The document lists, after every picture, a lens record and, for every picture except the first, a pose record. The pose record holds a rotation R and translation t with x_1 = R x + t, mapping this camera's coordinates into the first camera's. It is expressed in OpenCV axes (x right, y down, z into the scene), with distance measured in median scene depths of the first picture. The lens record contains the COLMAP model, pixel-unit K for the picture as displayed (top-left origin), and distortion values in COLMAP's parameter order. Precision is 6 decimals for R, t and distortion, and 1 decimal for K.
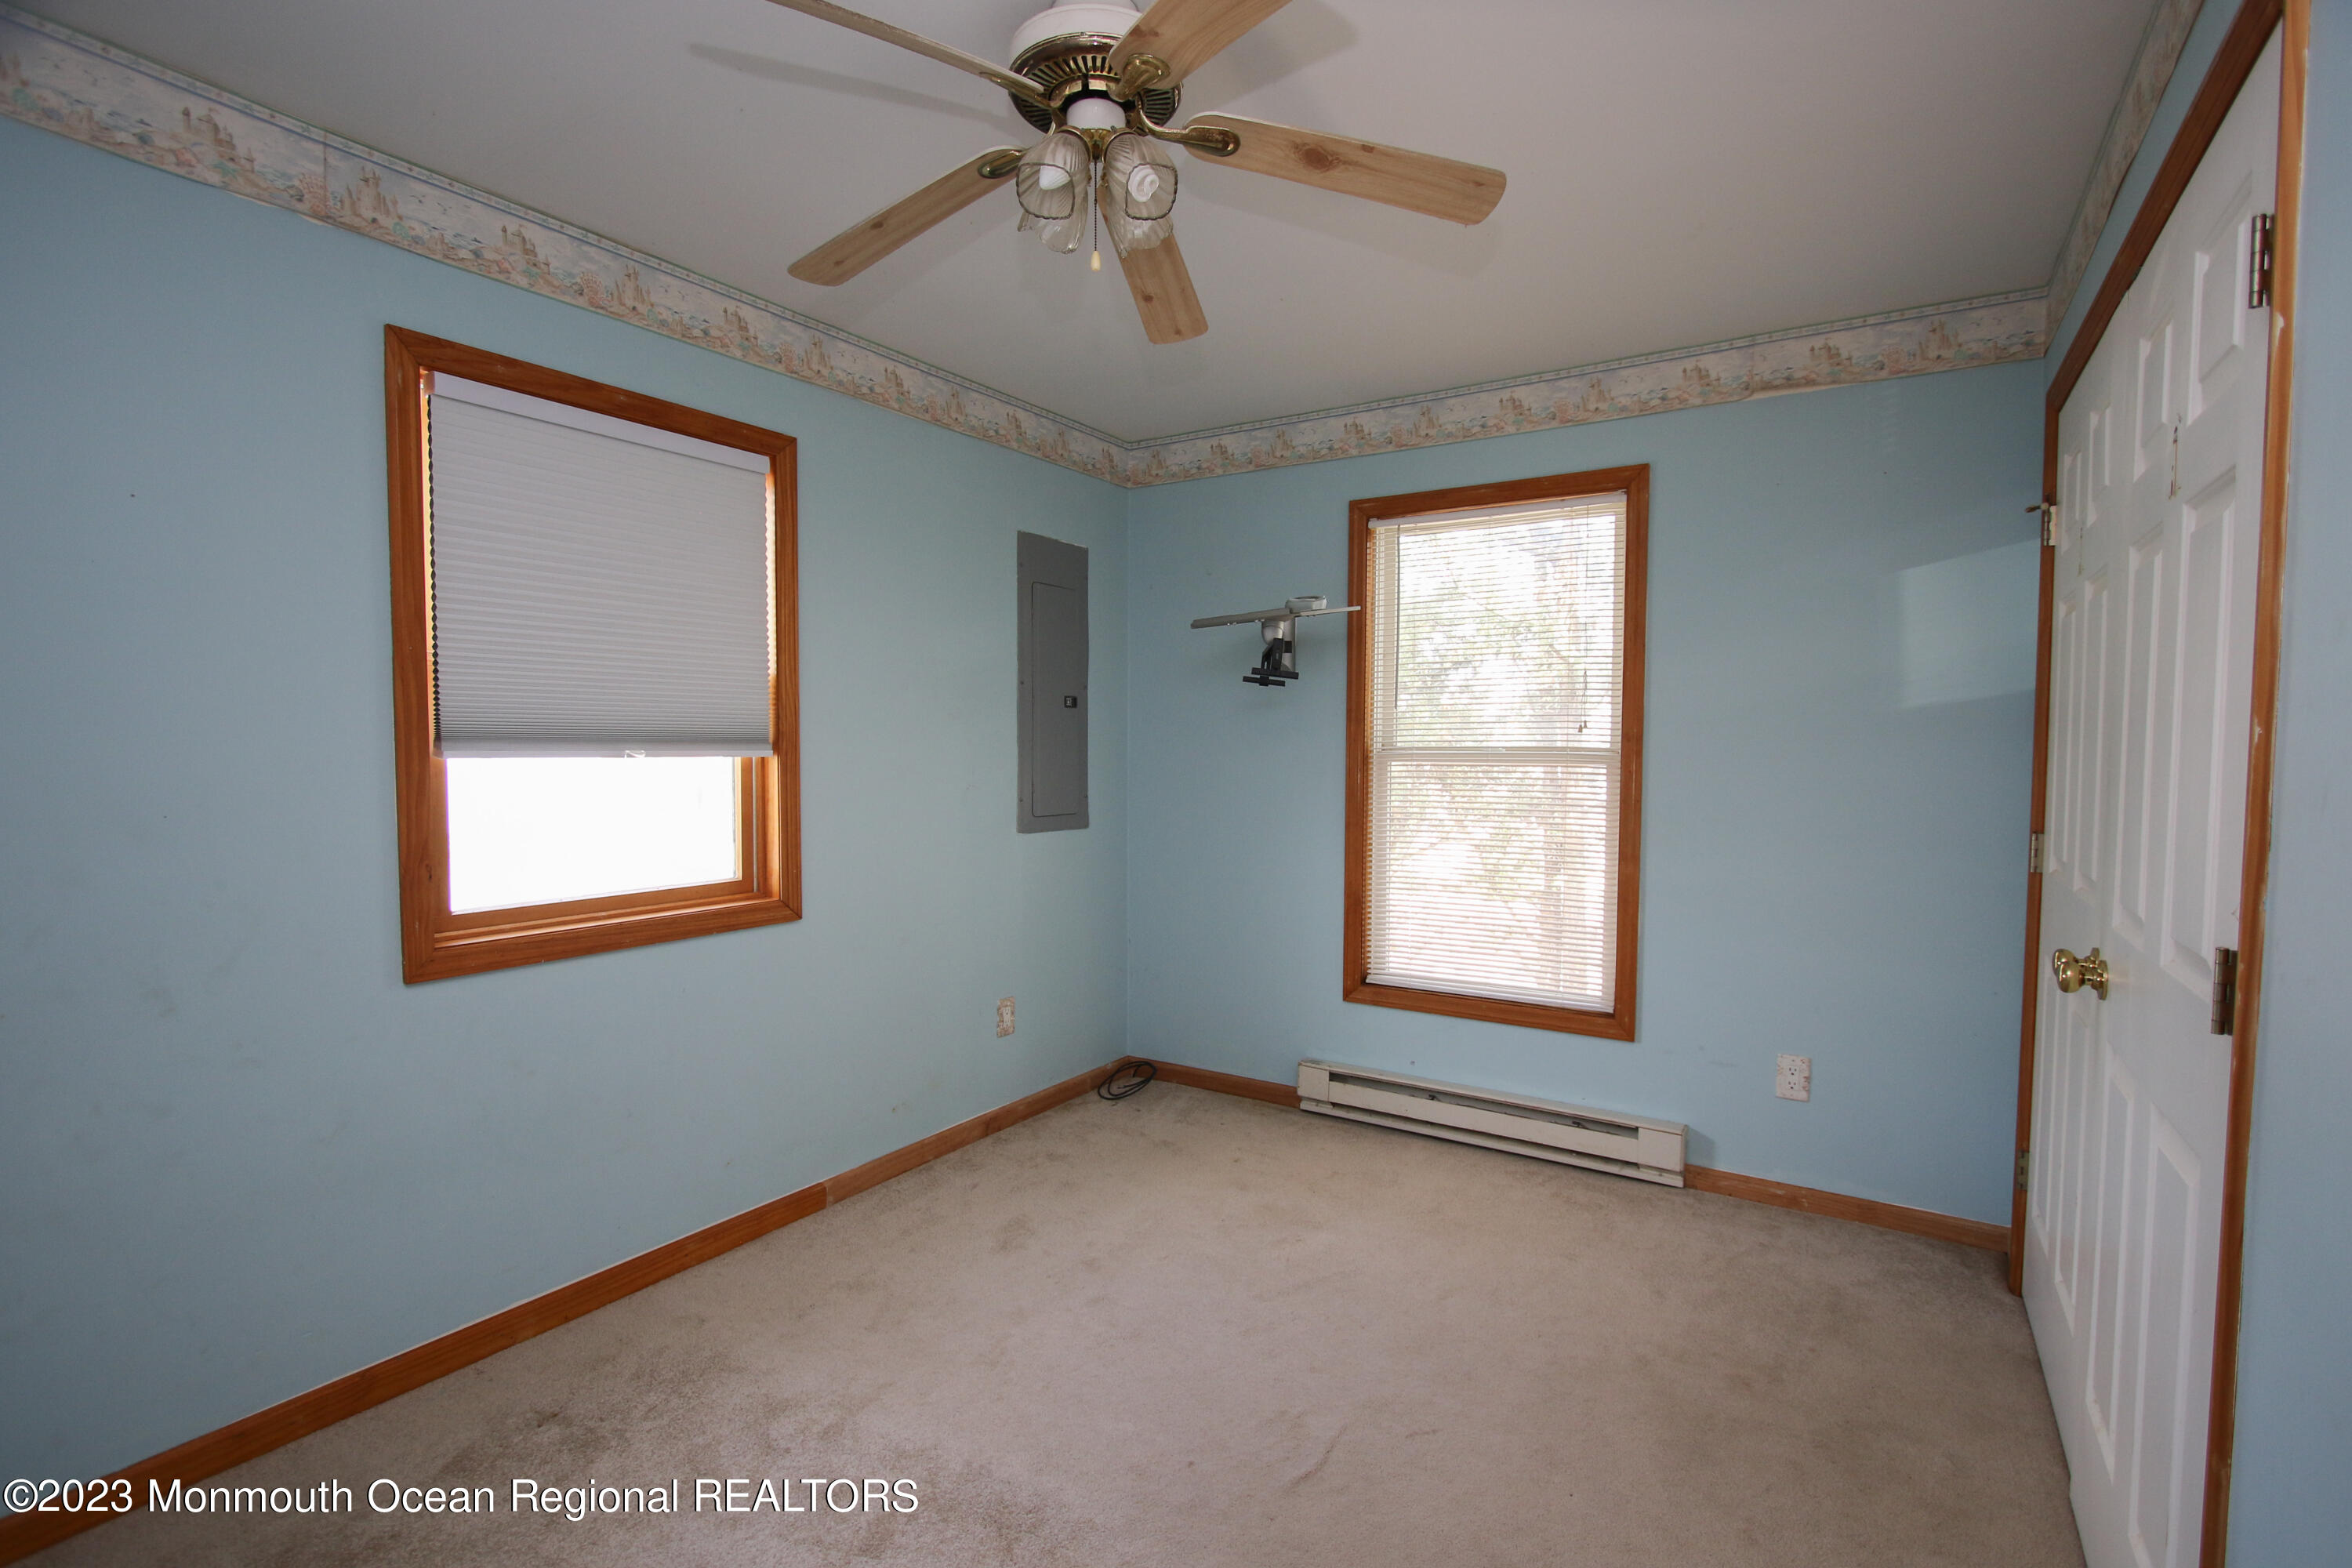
lens RADIAL K [[1078.6, 0, 1171.9], [0, 1078.6, 788.1], [0, 0, 1]] dist [-0.014657, 0.001148]
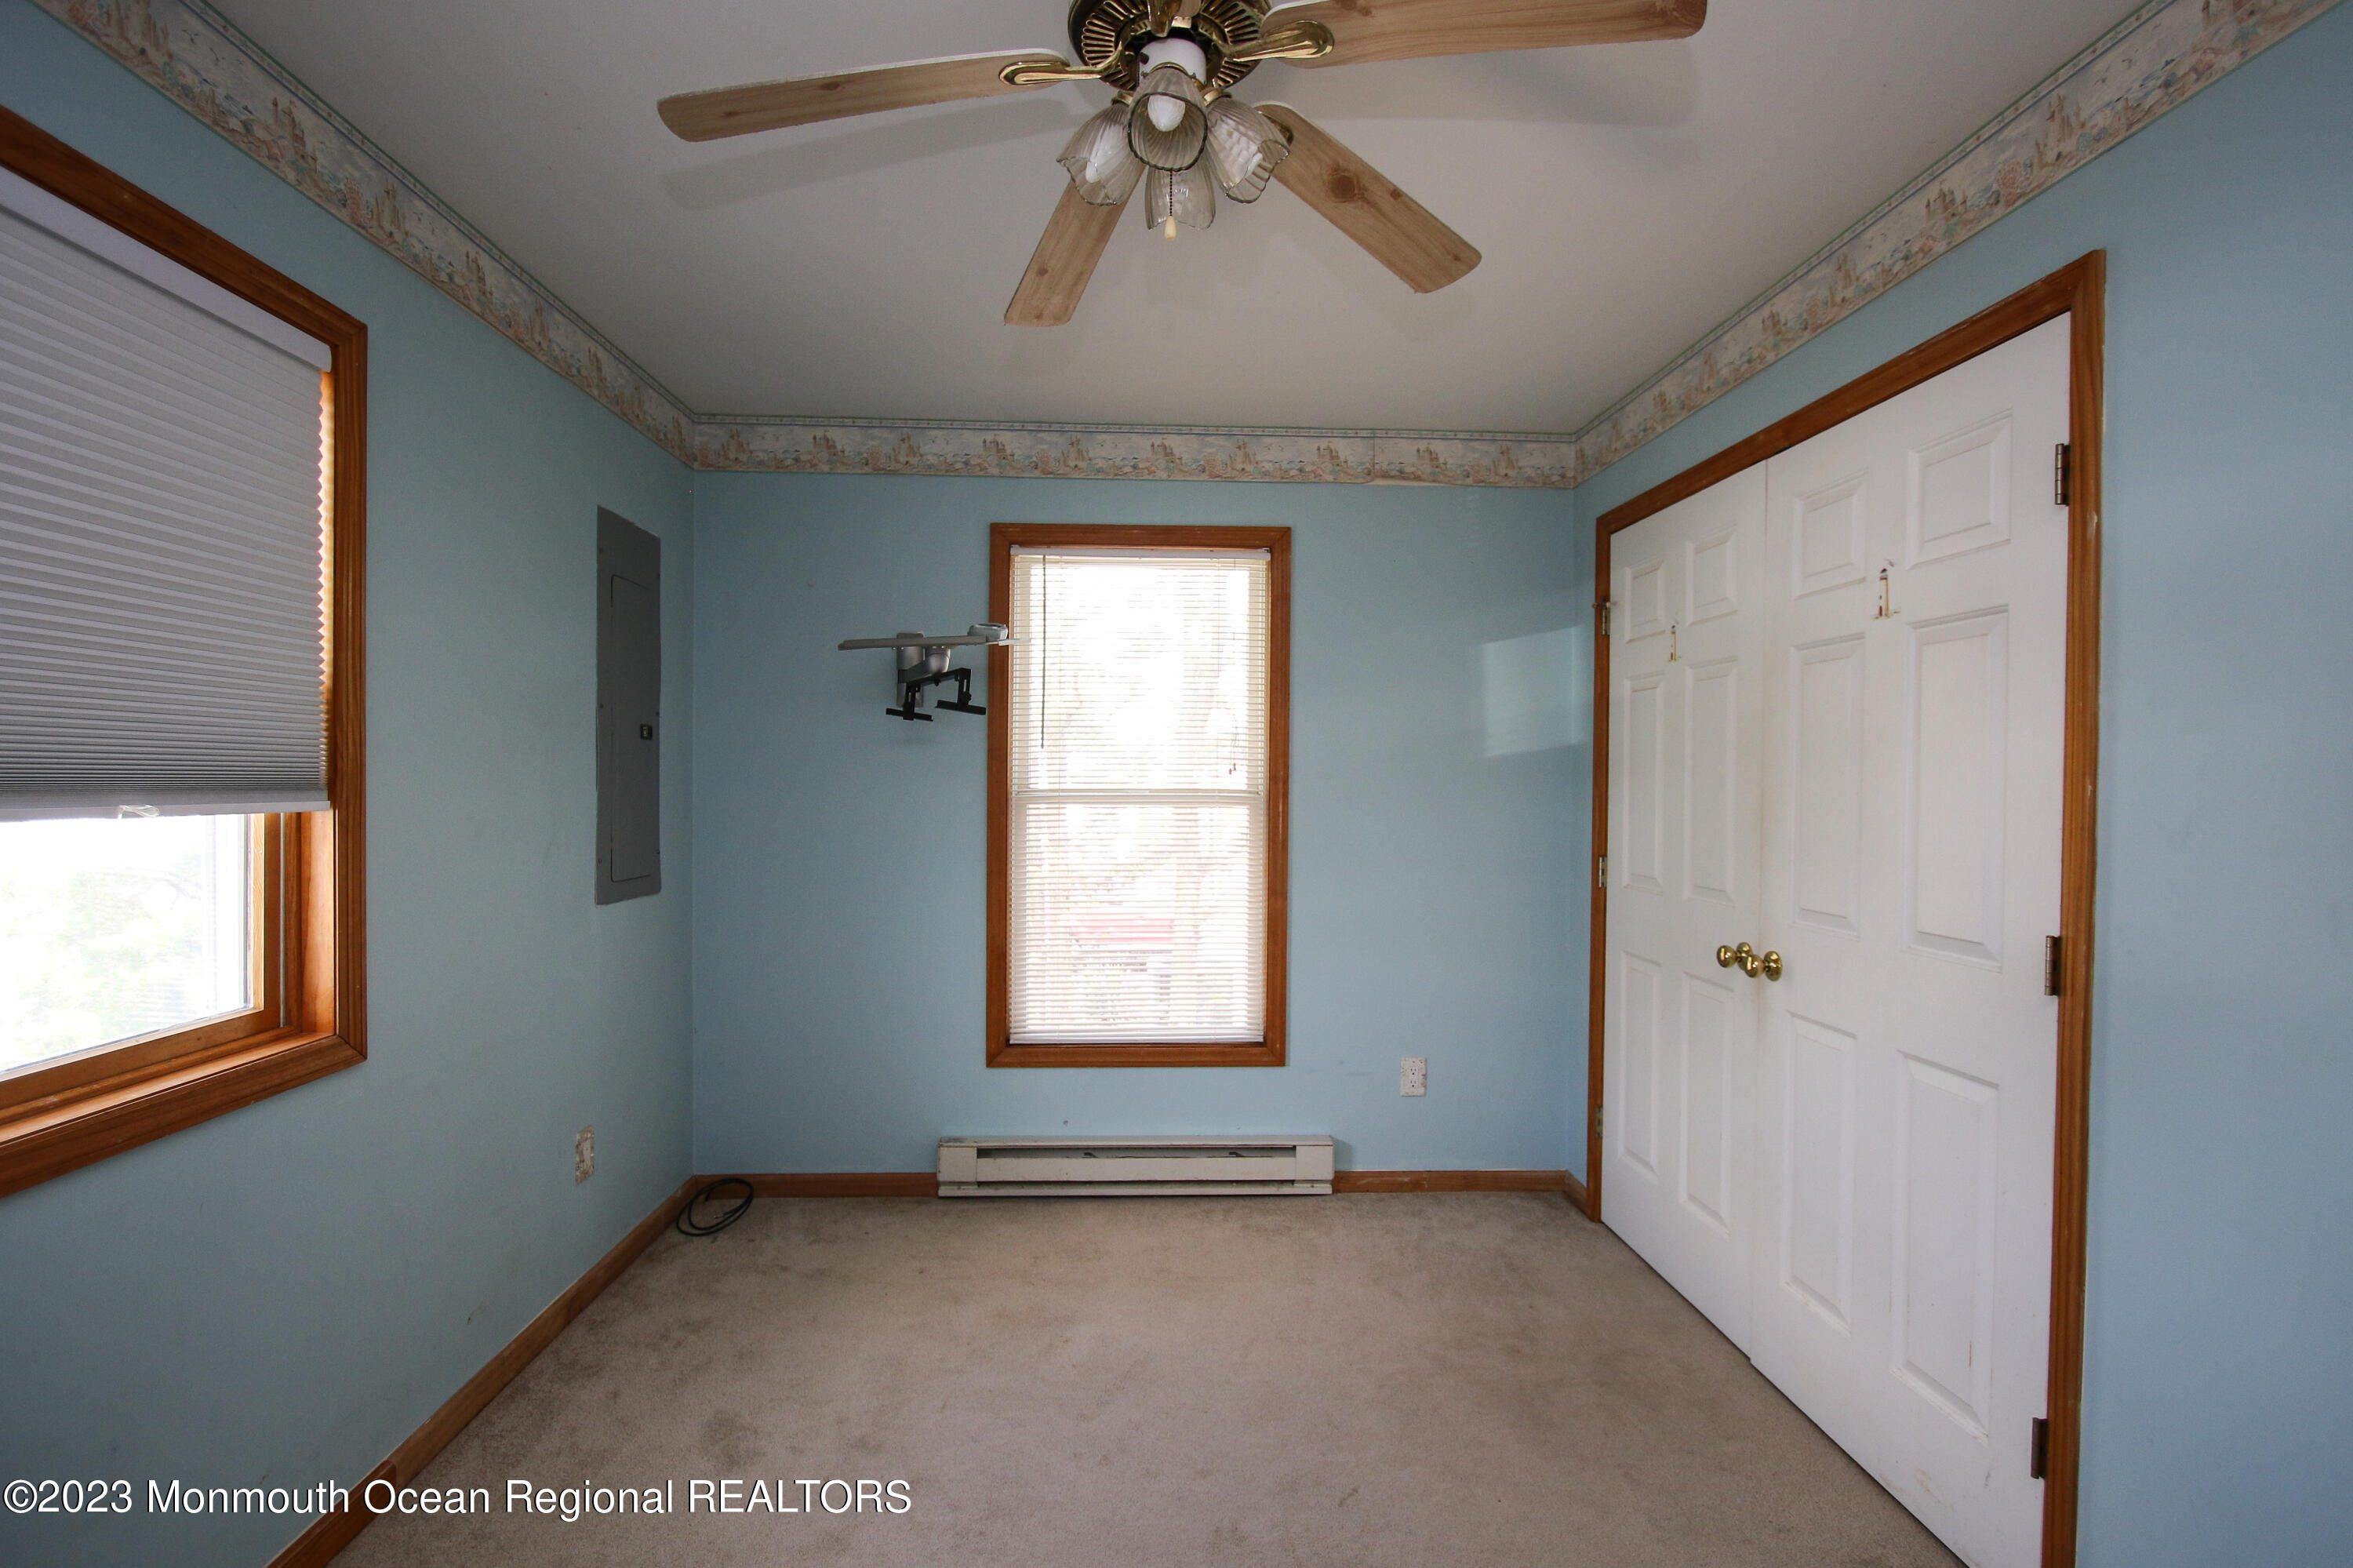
lens RADIAL K [[1117.9, 0, 1175.6], [0, 1117.9, 788.6], [0, 0, 1]] dist [-0.016100, 0.001326]
pose [[0.817705, -0.003286, 0.575628, -0.294359], [0.021123, 0.999482, -0.024301, -0.013631], [-0.575250, 0.032030, 0.817350, 0.150146]]
